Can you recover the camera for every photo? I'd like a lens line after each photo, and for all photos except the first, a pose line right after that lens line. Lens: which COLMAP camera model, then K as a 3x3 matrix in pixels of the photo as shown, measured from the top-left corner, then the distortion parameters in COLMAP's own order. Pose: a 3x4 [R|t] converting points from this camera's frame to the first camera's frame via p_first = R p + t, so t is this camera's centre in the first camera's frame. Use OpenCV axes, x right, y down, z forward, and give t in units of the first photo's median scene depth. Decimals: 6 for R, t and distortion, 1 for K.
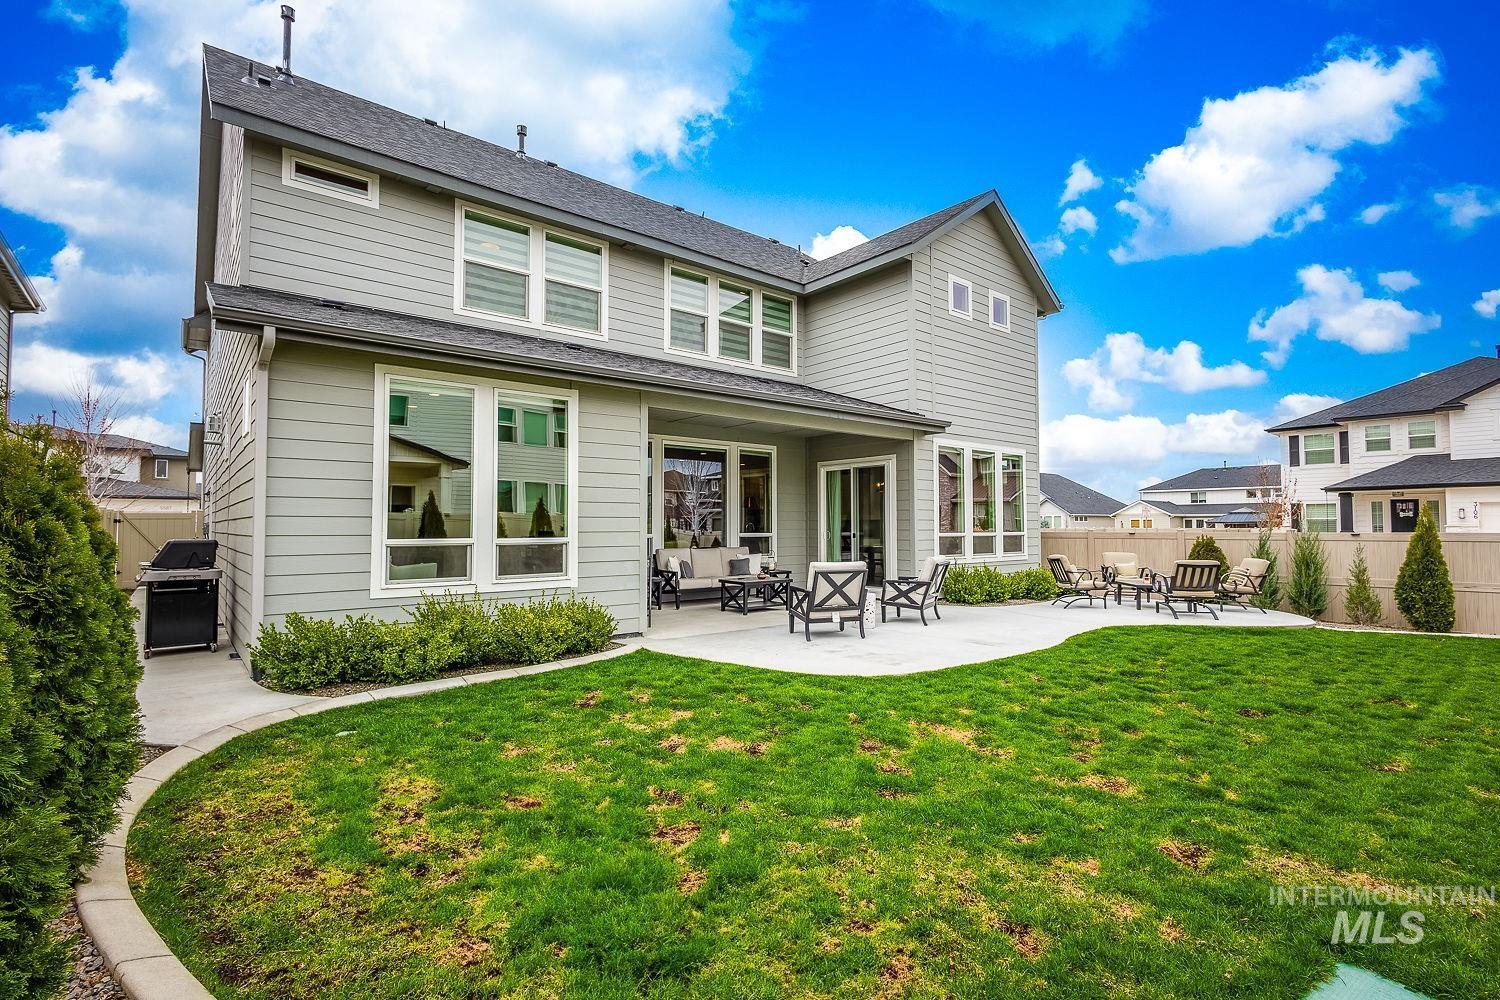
lens RADIAL K [[699.5, 0, 751.7], [0, 699.5, 505.7], [0, 0, 1]] dist [0.008548, -0.002046]
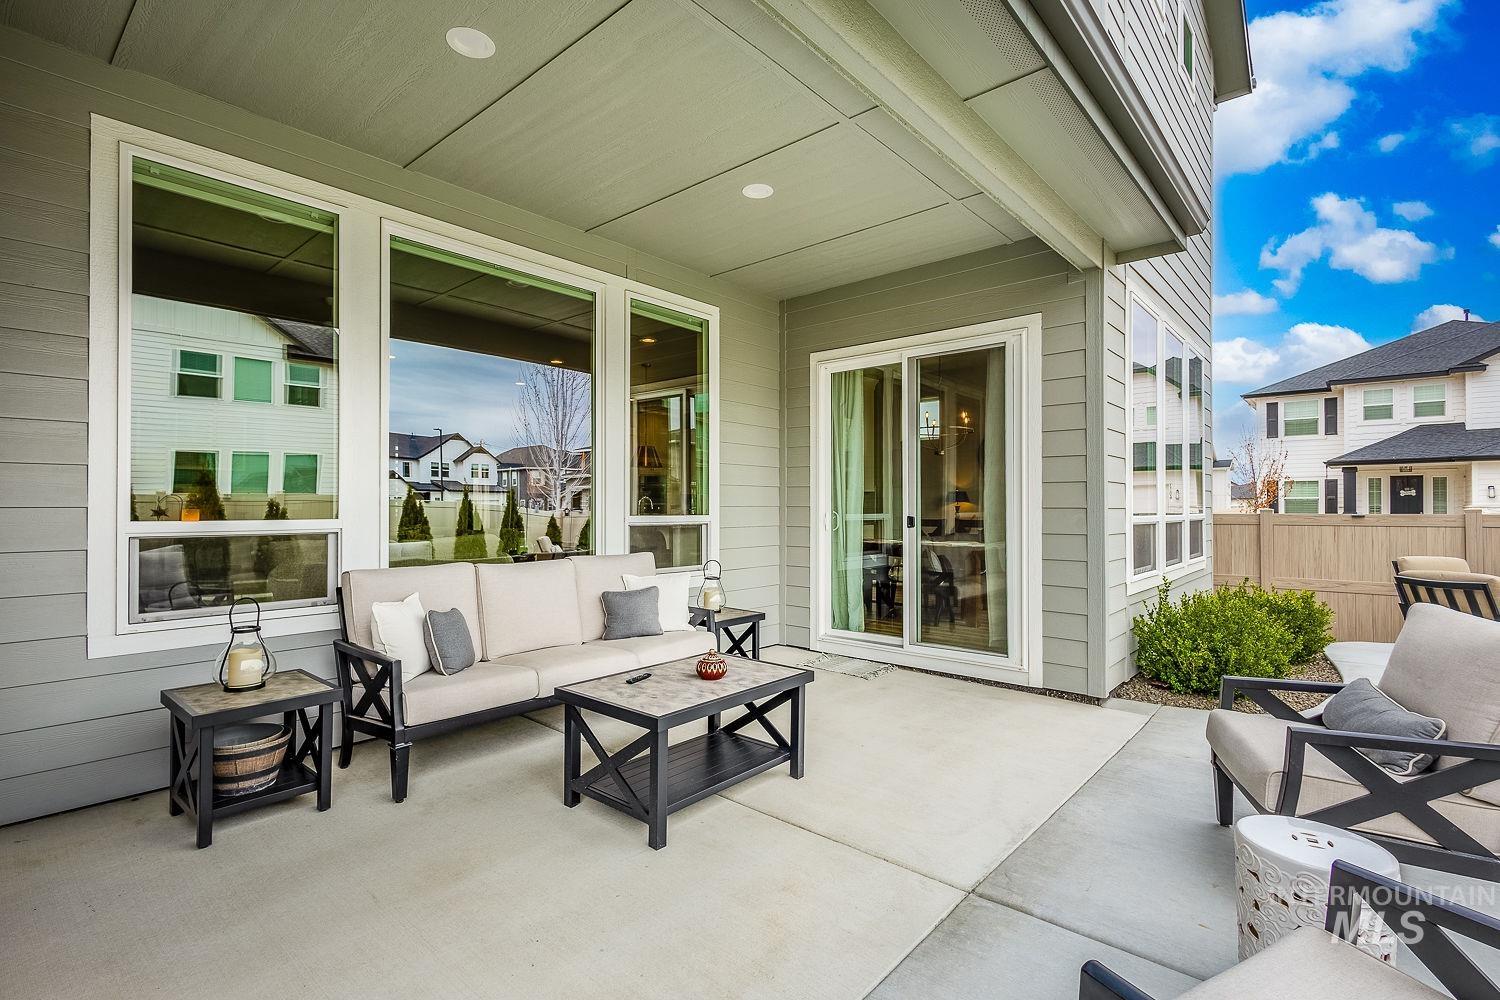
lens RADIAL K [[699.5, 0, 748.6], [0, 699.5, 505.3], [0, 0, 1]] dist [0.008548, -0.002046]
pose [[0.987232, 0.003341, 0.159253, -0.006465], [-0.007719, 0.999609, 0.026881, 0.010293], [-0.159101, -0.027767, 0.986872, 0.281634]]
